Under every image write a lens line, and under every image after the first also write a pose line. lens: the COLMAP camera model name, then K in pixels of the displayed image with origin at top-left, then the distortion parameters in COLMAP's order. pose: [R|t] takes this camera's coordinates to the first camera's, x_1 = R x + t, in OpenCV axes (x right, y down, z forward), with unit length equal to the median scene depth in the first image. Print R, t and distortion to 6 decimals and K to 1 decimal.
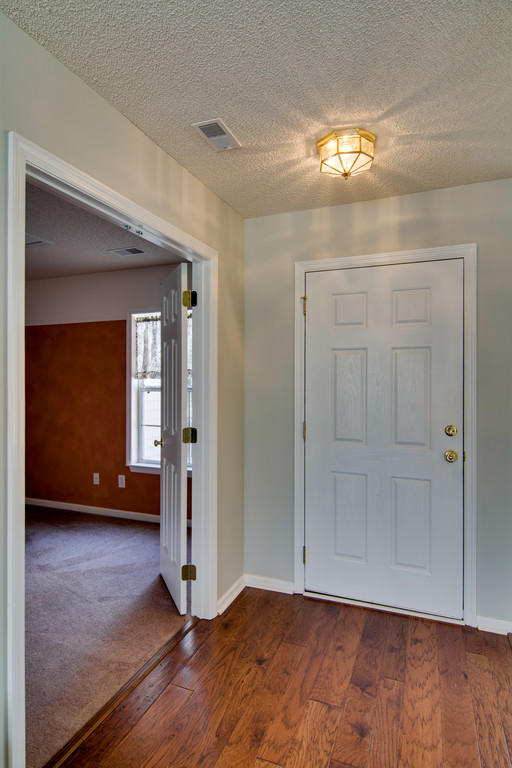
lens RADIAL K [[450.5, 0, 259.7], [0, 450.5, 381.2], [0, 0, 1]] dist [0.000544, -0.002746]
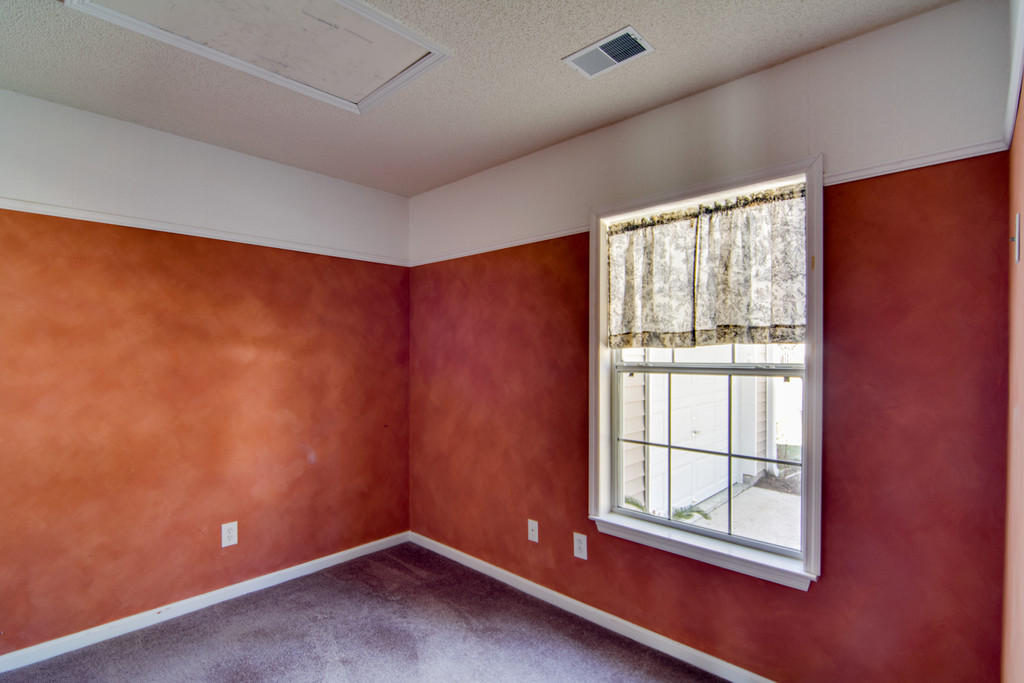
lens RADIAL K [[492.0, 0, 513.9], [0, 492.0, 338.2], [0, 0, 1]] dist [0.003023, -0.012069]
pose [[0.933940, -0.009512, -0.357304, -0.177171], [0.001103, 0.999718, -0.023732, -0.002621], [0.357428, 0.021771, 0.933687, 0.450645]]
